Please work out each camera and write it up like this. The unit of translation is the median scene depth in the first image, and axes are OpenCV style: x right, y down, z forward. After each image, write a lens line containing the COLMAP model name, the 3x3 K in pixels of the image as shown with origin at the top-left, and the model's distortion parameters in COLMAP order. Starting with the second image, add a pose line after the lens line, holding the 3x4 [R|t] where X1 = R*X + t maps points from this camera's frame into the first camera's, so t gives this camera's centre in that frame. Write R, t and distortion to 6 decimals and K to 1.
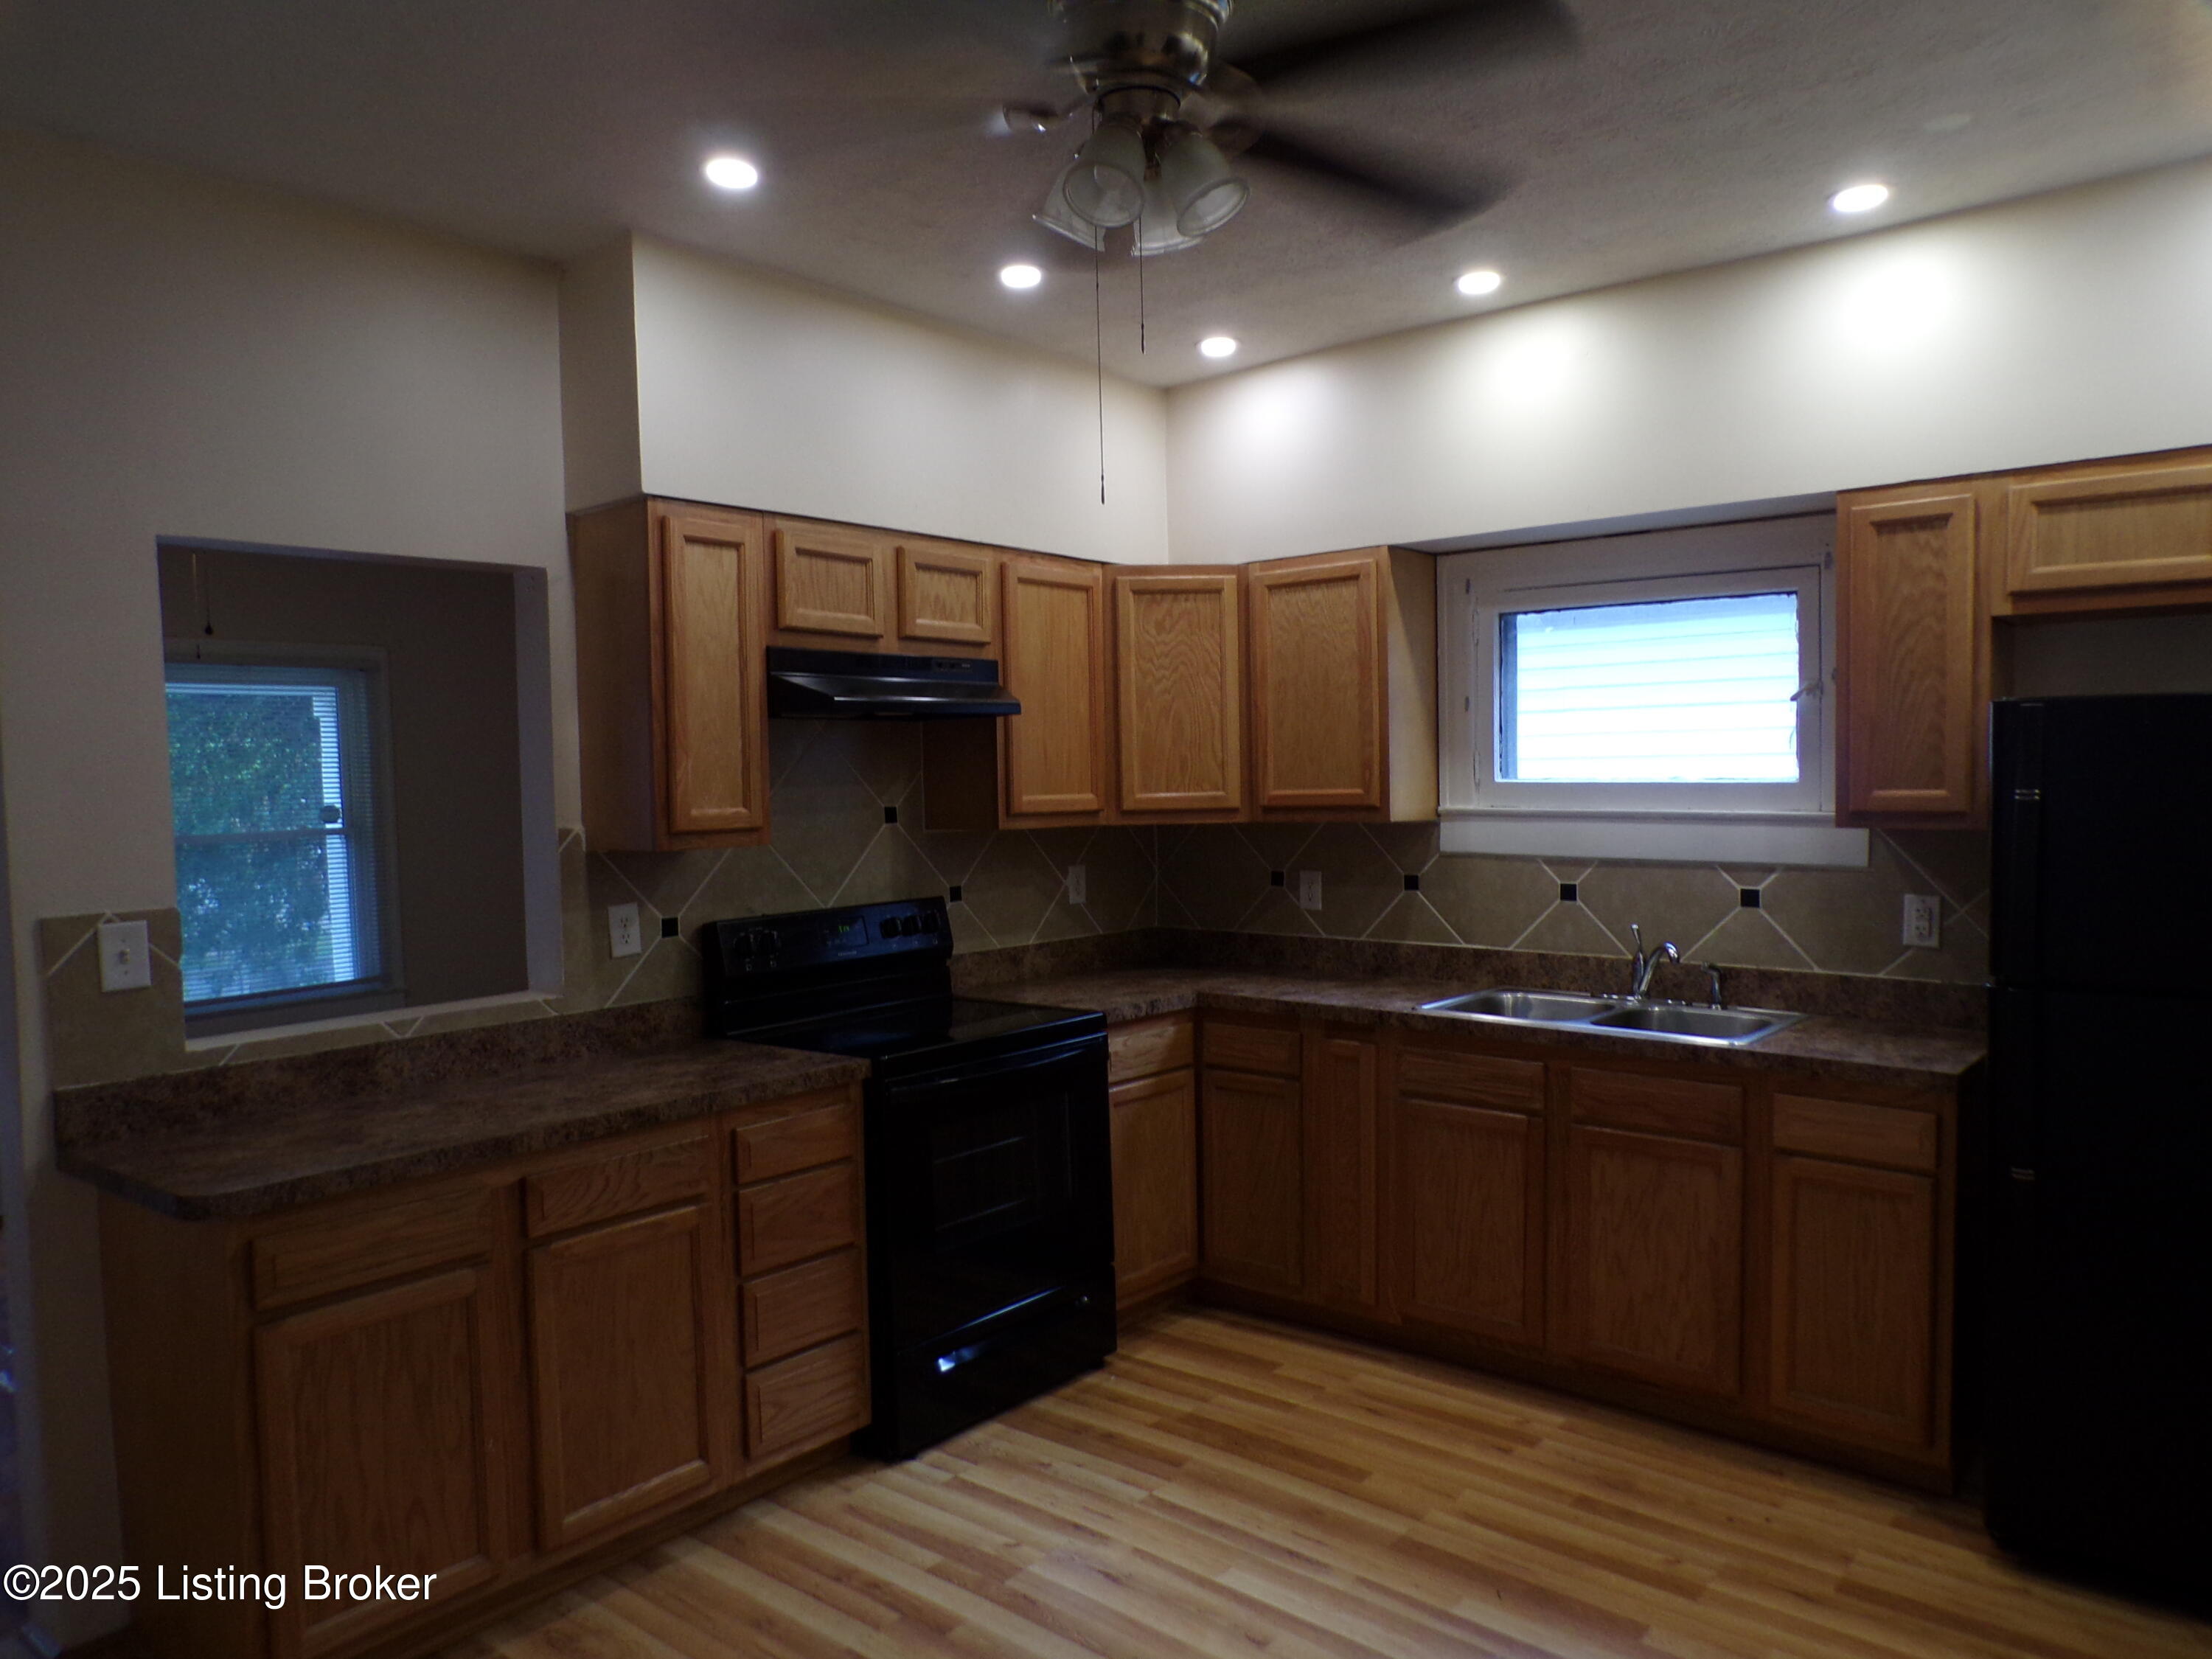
lens RADIAL K [[1521.1, 0, 1106.0], [0, 1521.1, 829.5], [0, 0, 1]] dist [0.052260, -0.000090]
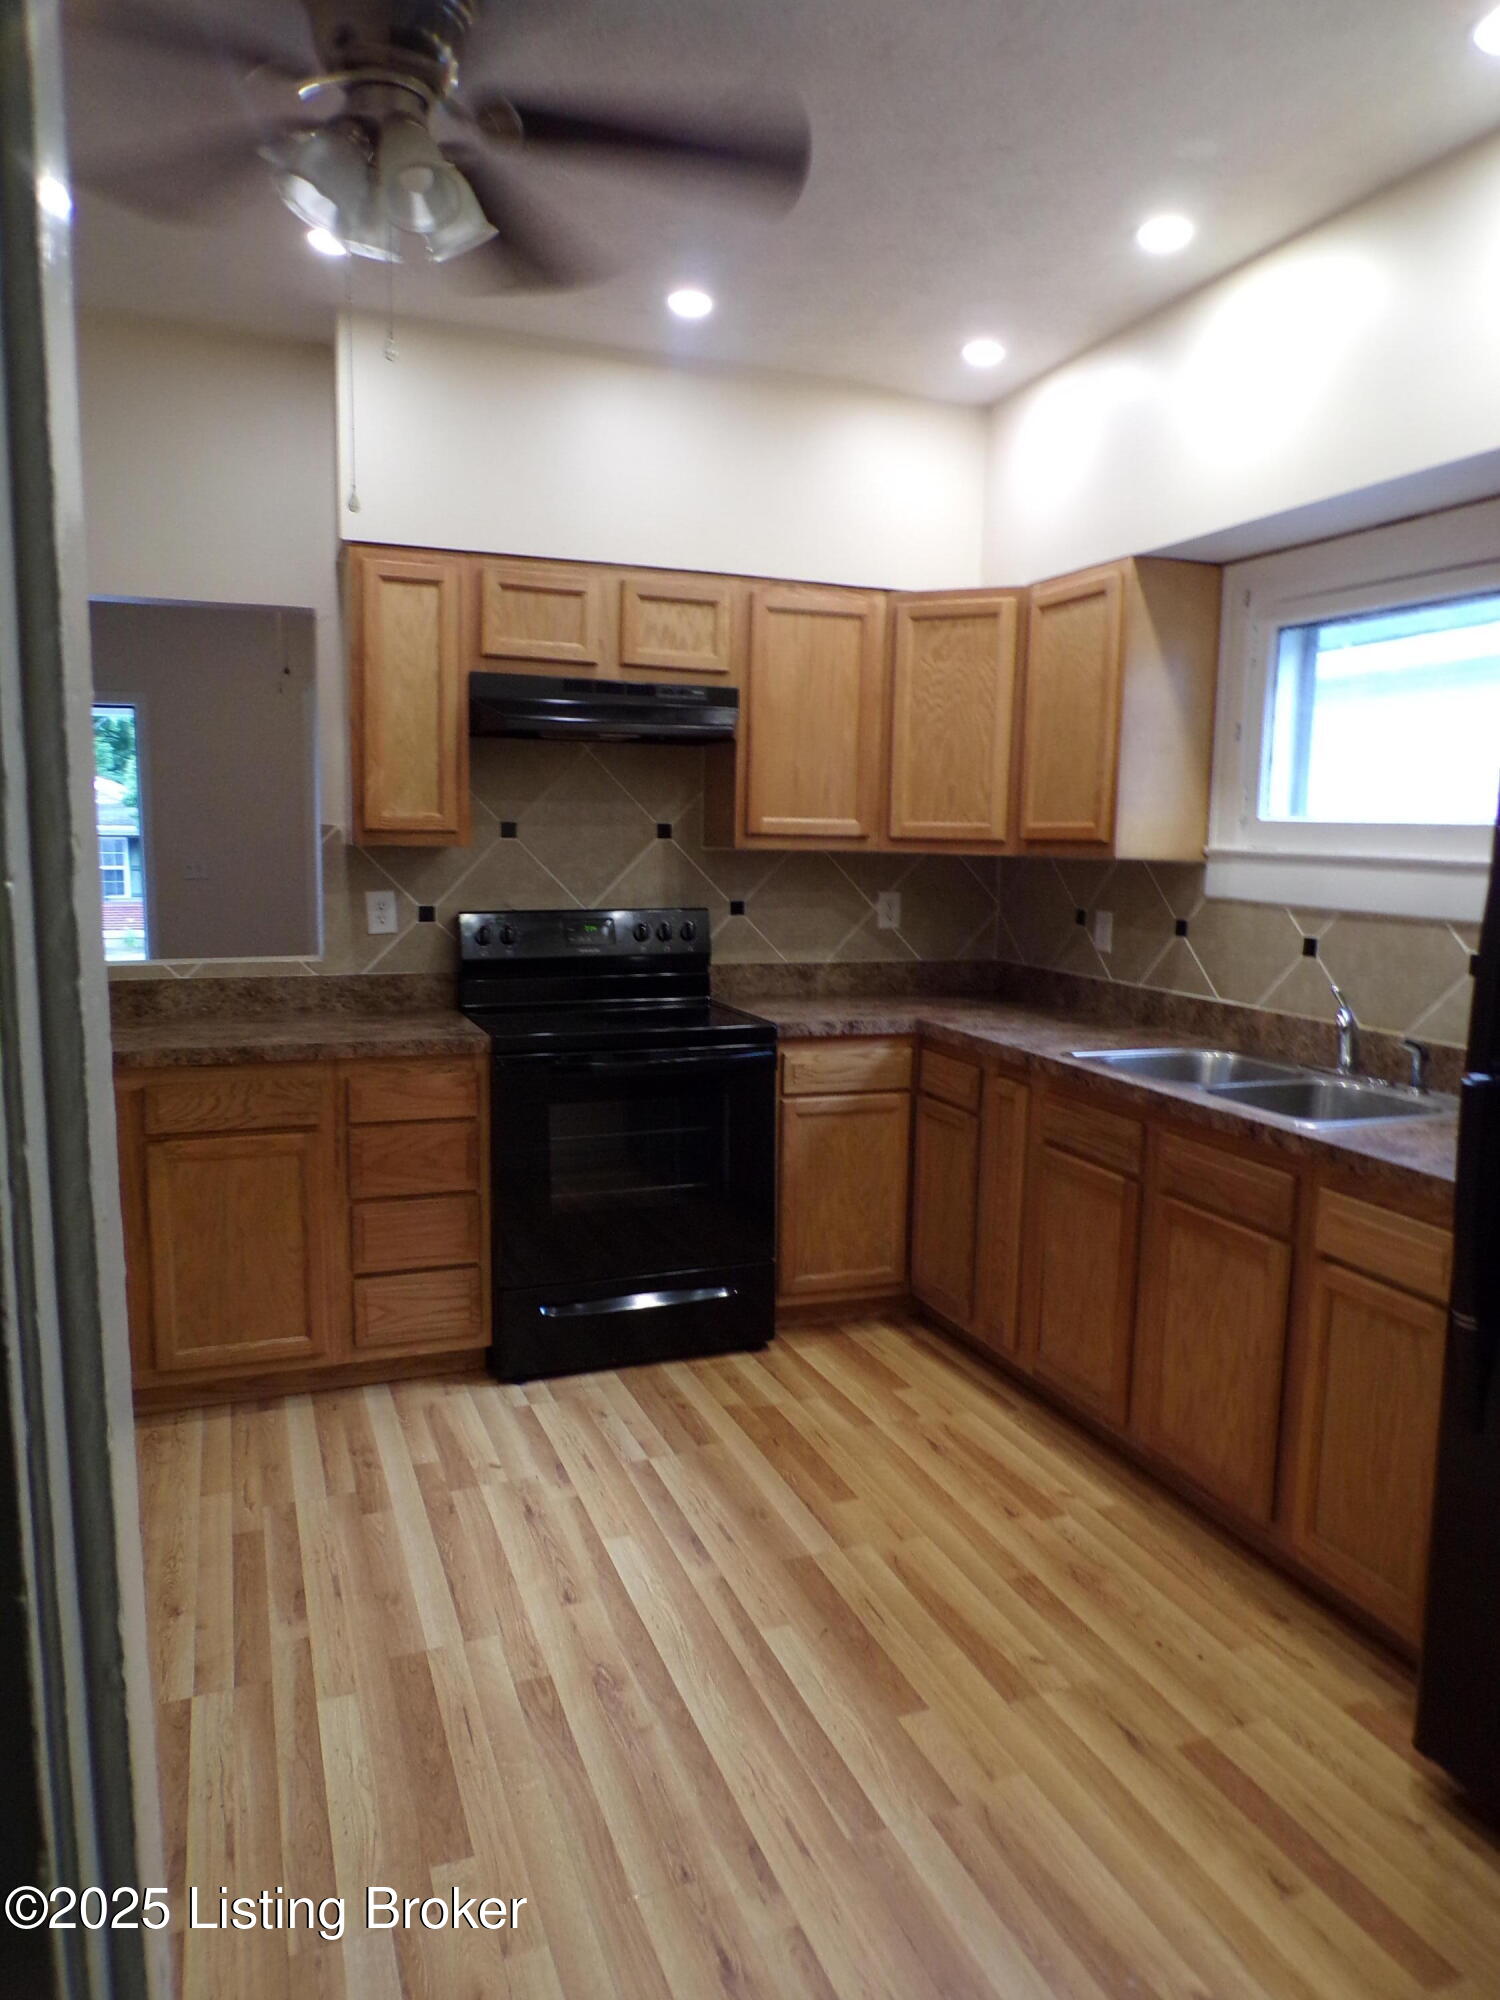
lens RADIAL K [[1375.4, 0, 759.6], [0, 1375.4, 971.4], [0, 0, 1]] dist [0.052260, -0.000090]
pose [[0.880070, 0.085015, -0.467171, 0.446231], [-0.052375, 0.995219, 0.082443, 0.006236], [0.471946, -0.048087, 0.880315, 0.168388]]
